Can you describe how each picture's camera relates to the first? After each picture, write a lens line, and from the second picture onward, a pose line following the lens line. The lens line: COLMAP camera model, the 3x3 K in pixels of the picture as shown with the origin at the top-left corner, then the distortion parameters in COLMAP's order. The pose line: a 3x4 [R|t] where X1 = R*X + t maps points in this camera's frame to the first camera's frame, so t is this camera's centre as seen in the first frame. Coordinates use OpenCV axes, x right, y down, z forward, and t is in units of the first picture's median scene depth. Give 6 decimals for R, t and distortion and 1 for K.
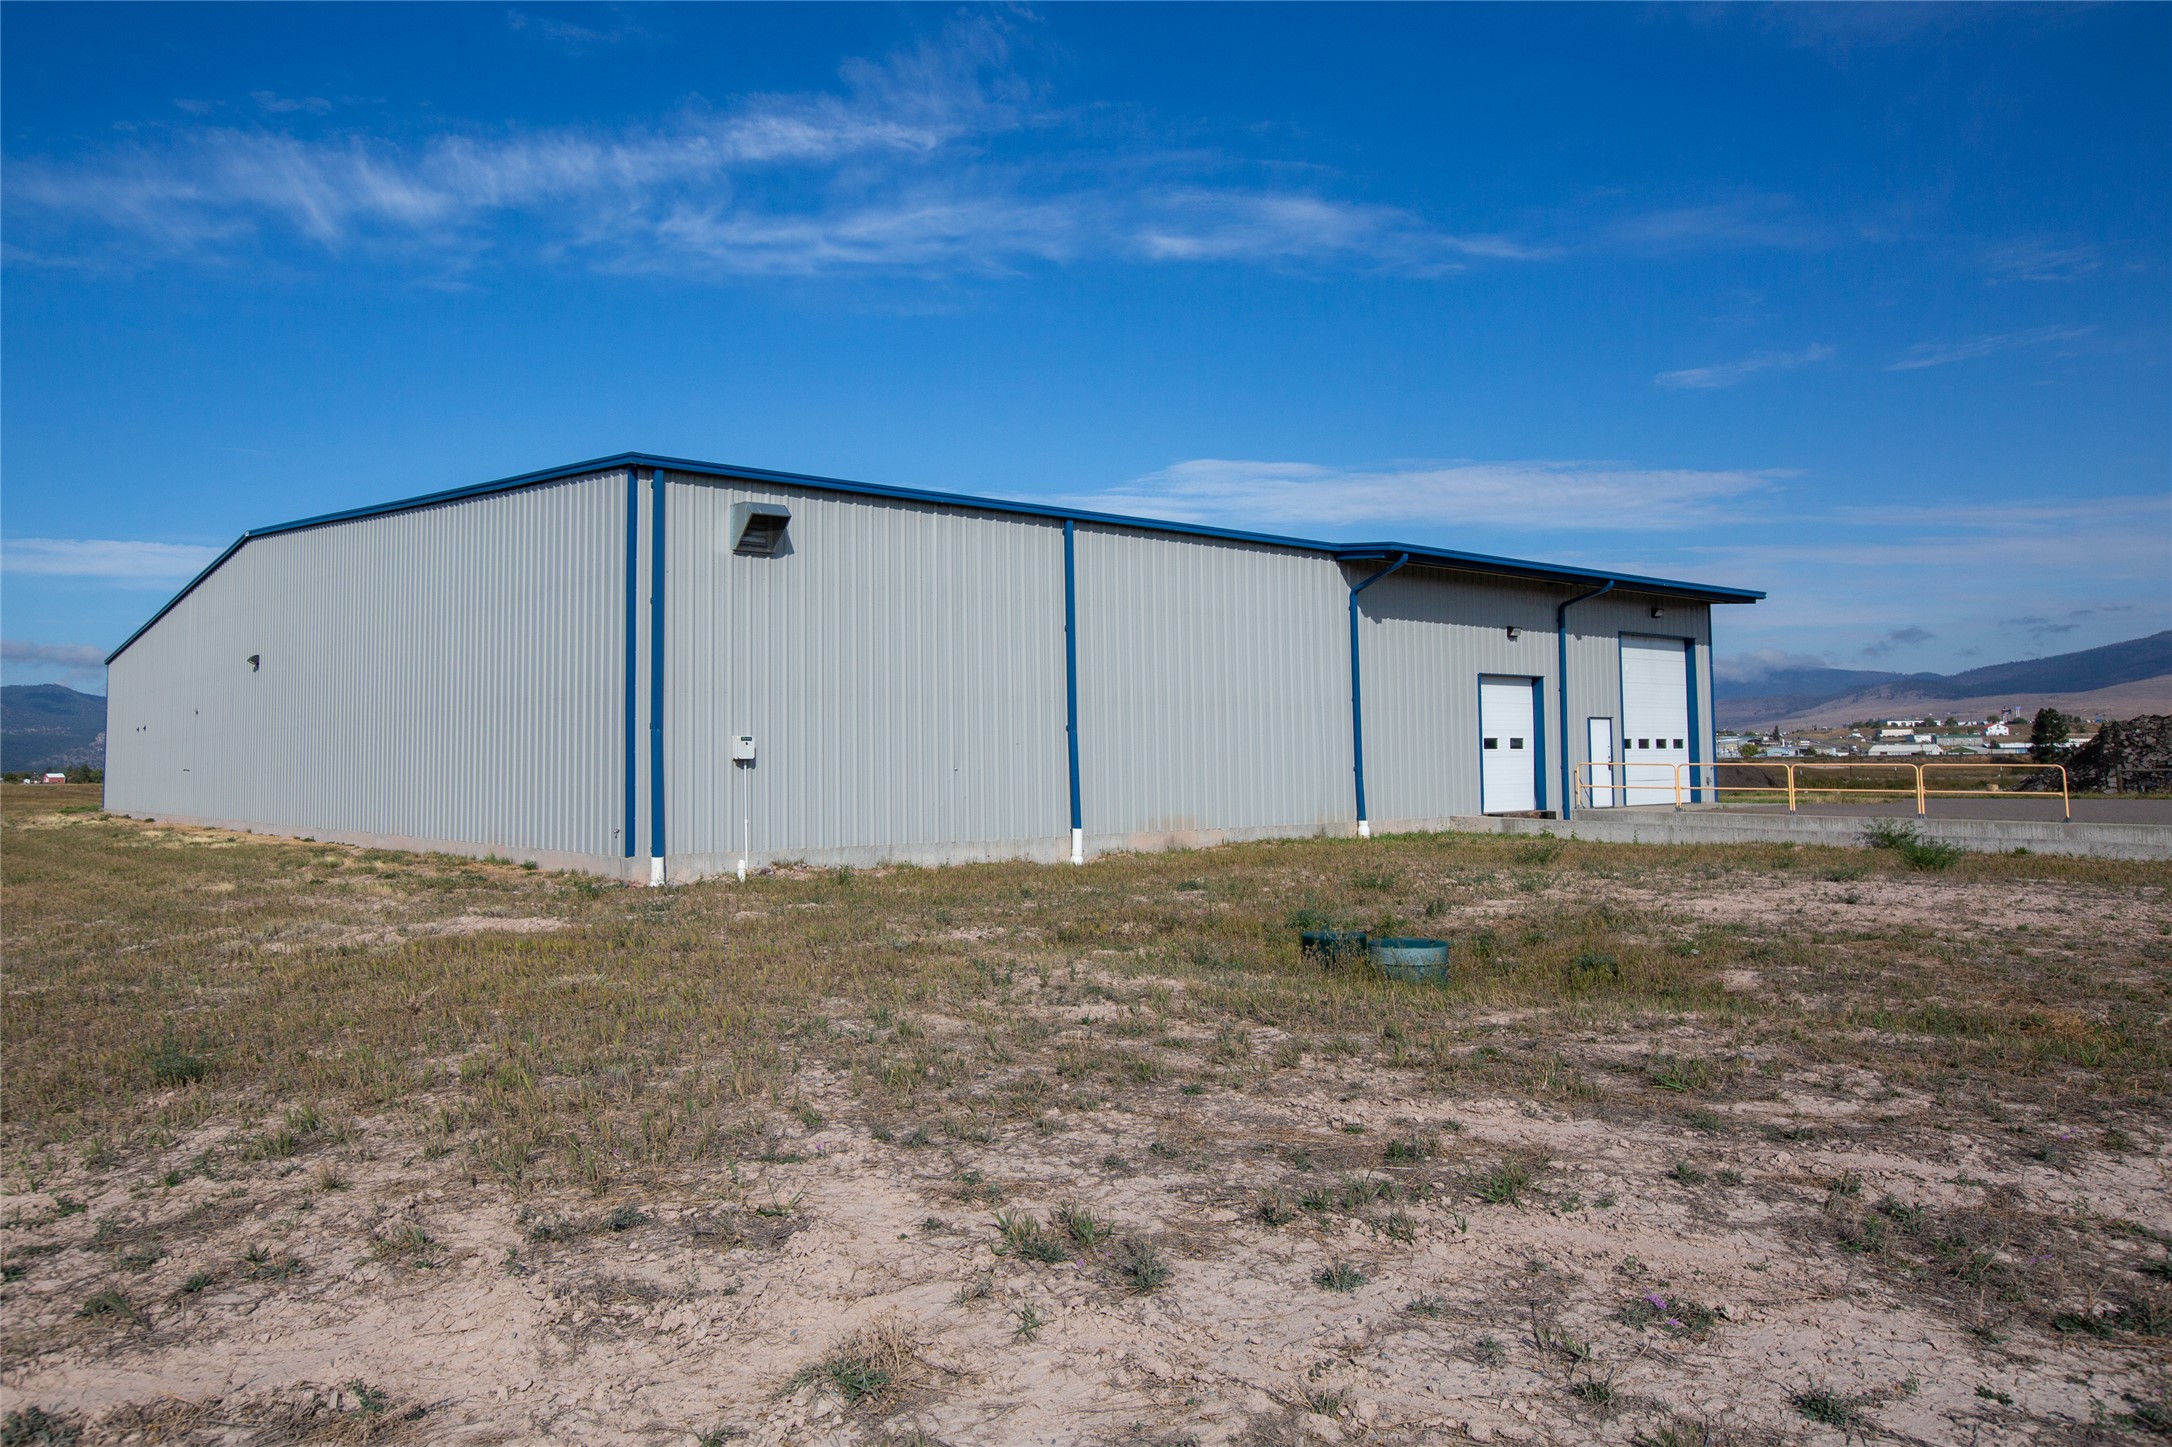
lens RADIAL K [[1510.2, 0, 1086.0], [0, 1510.2, 723.5], [0, 0, 1]] dist [-0.043467, 0.057441]
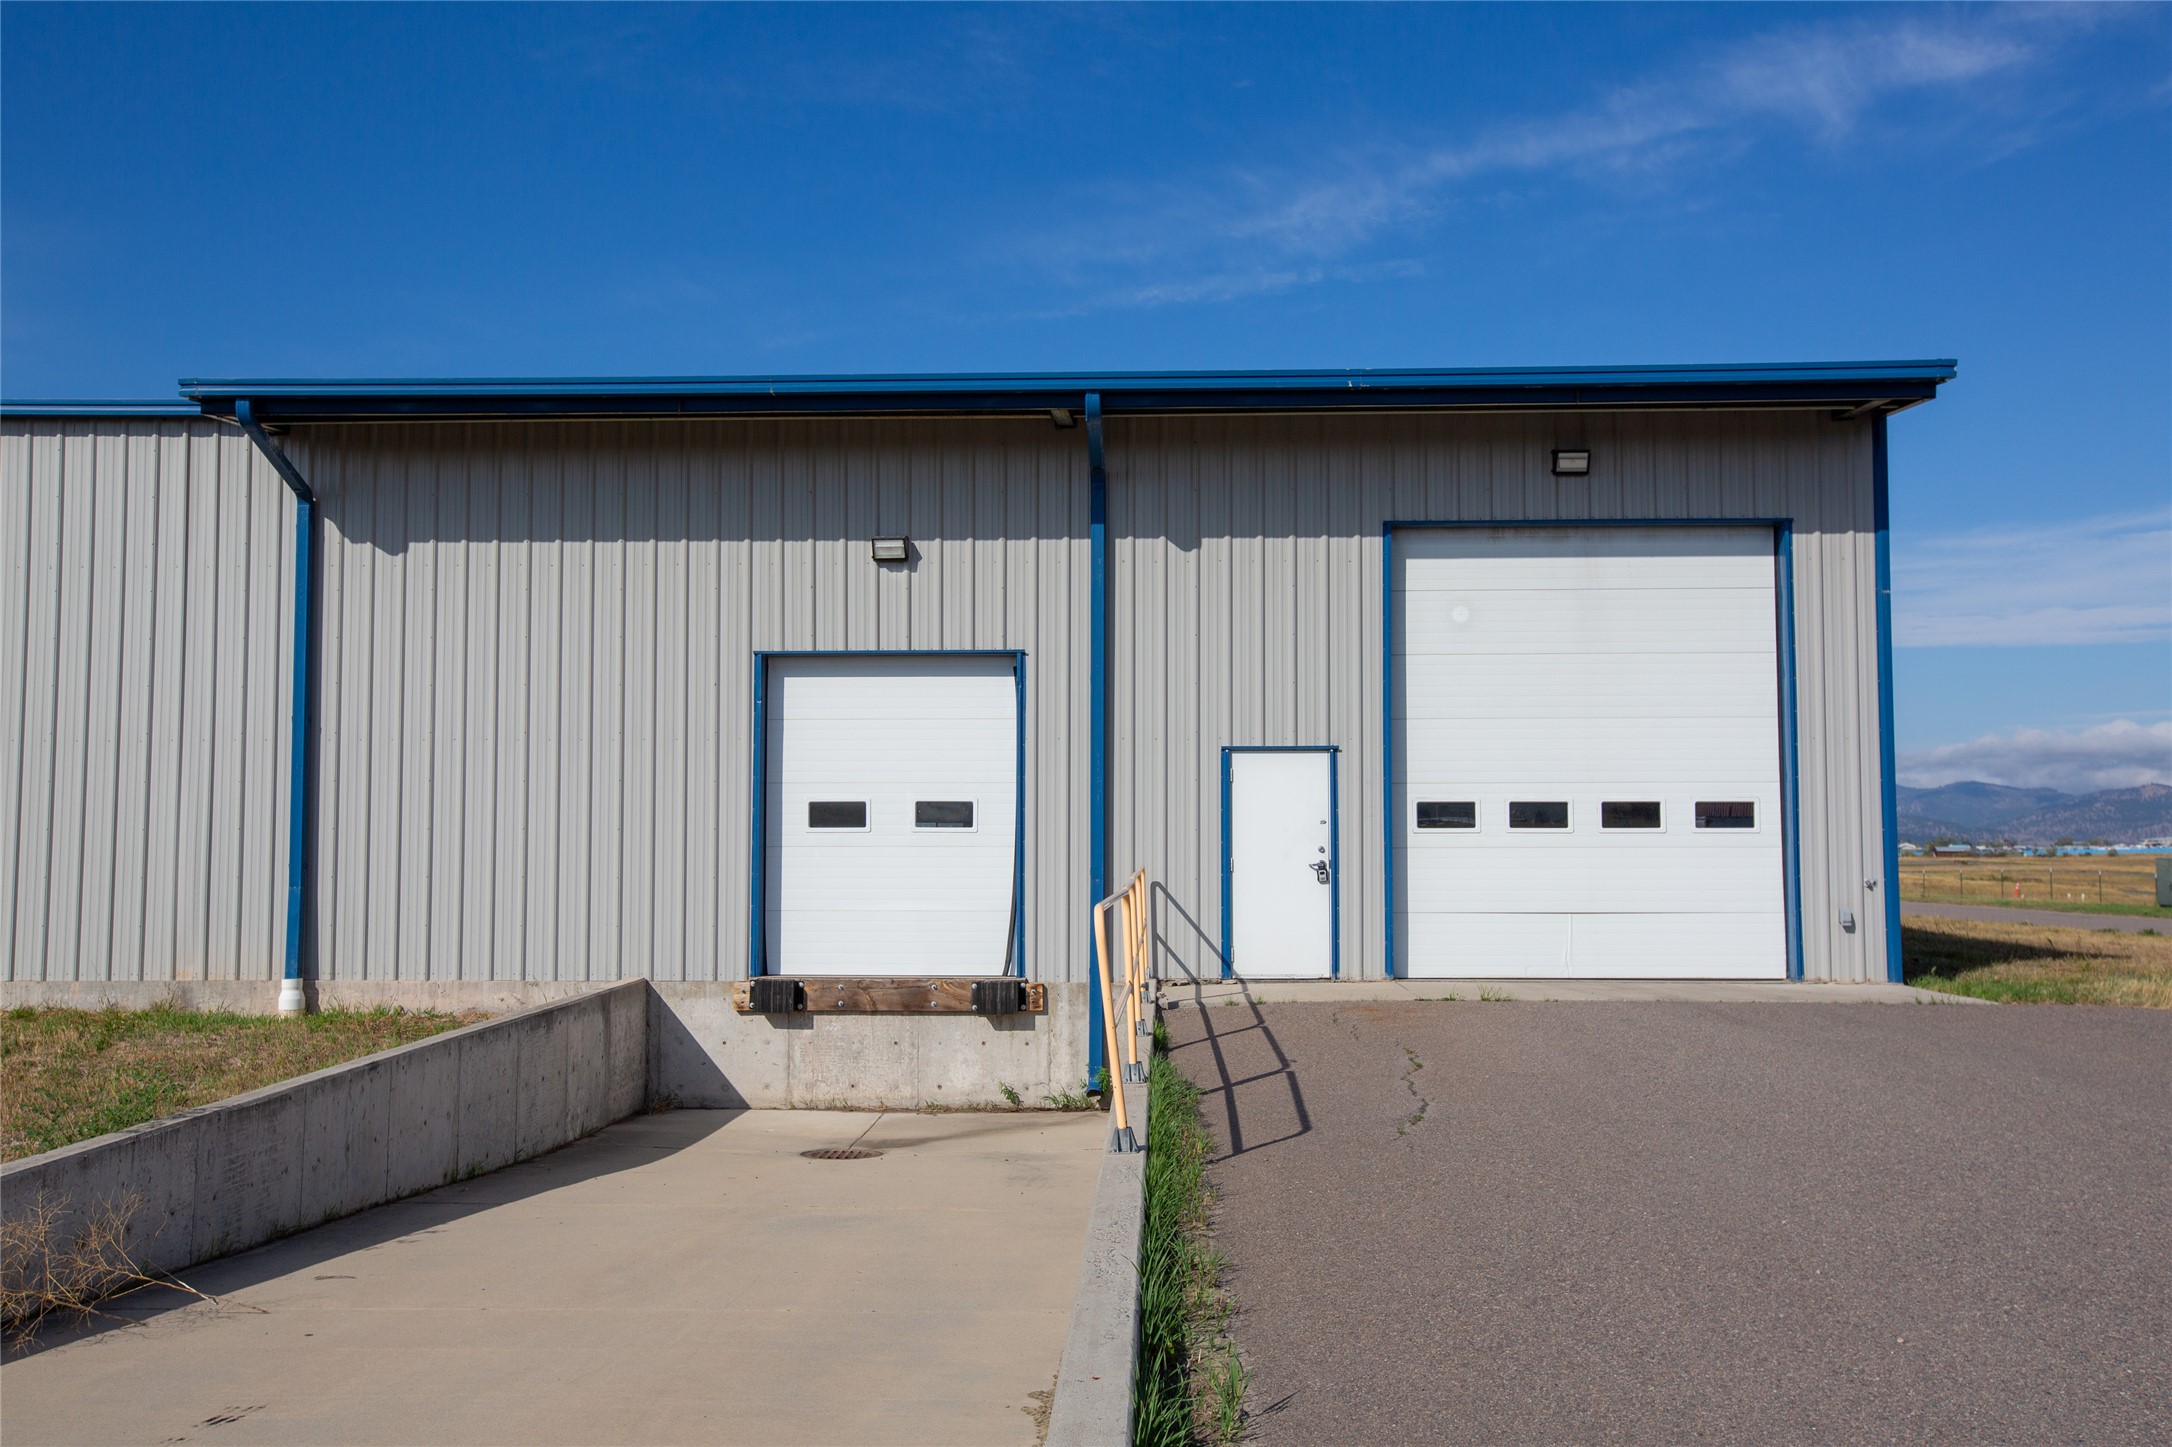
lens RADIAL K [[1997.1, 0, 1086.0], [0, 1997.1, 723.5], [0, 0, 1]] dist [0.031911, 0.010252]
pose [[0.741492, -0.028128, -0.670371, 0.680414], [0.009373, 0.999458, -0.031569, 0.006073], [0.670896, 0.017124, 0.741354, 0.615794]]
